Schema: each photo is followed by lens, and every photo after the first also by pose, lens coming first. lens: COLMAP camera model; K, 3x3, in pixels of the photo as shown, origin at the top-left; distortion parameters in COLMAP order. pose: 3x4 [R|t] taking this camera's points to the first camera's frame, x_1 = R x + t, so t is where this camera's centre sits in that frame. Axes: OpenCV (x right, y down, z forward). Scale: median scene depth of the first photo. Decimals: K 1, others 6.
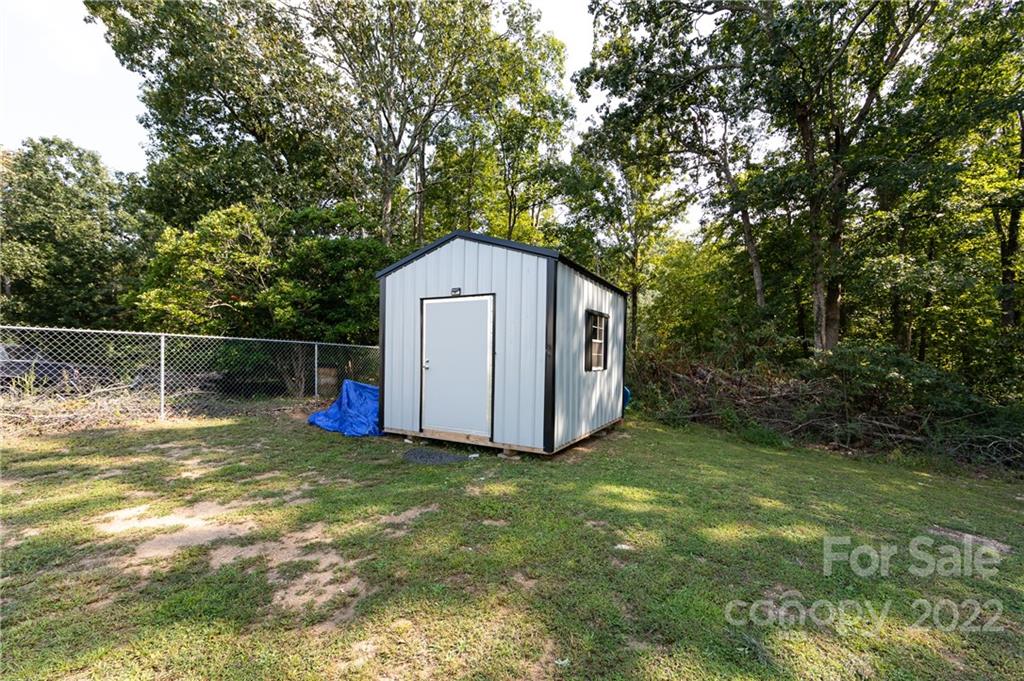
lens RADIAL K [[406.5, 0, 510.2], [0, 406.5, 342.7], [0, 0, 1]] dist [-0.000697, -0.000173]
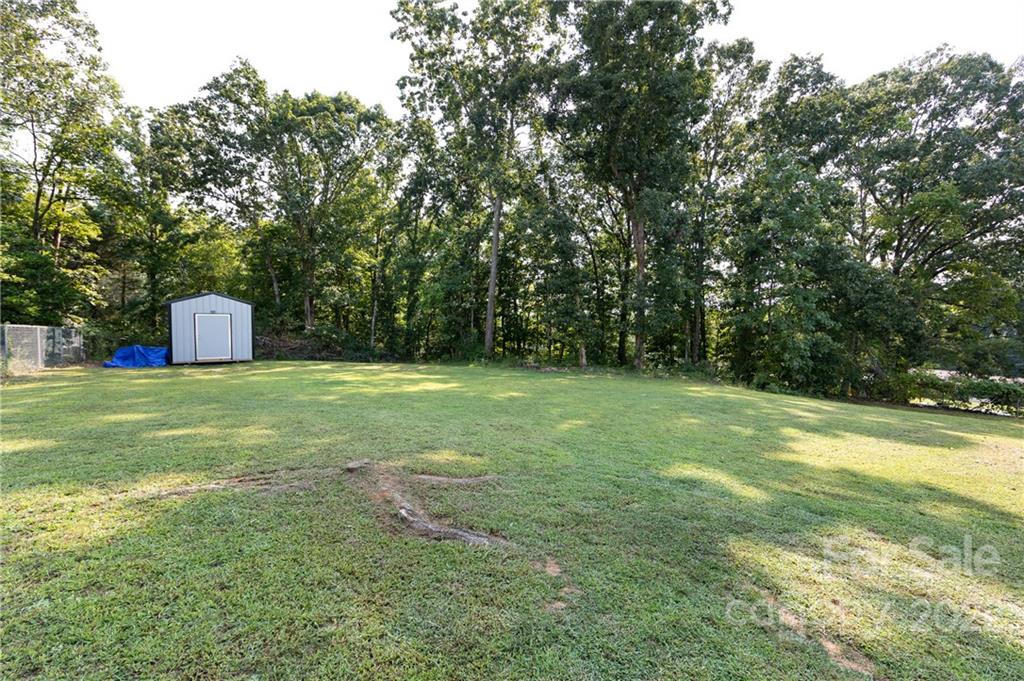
lens RADIAL K [[417.1, 0, 518.1], [0, 417.1, 329.2], [0, 0, 1]] dist [0.000066, 0.000087]
pose [[0.395441, -0.026631, 0.918105, -1.482804], [-0.000423, 0.999574, 0.029176, -0.063910], [-0.918491, -0.011926, 0.395262, -1.620973]]
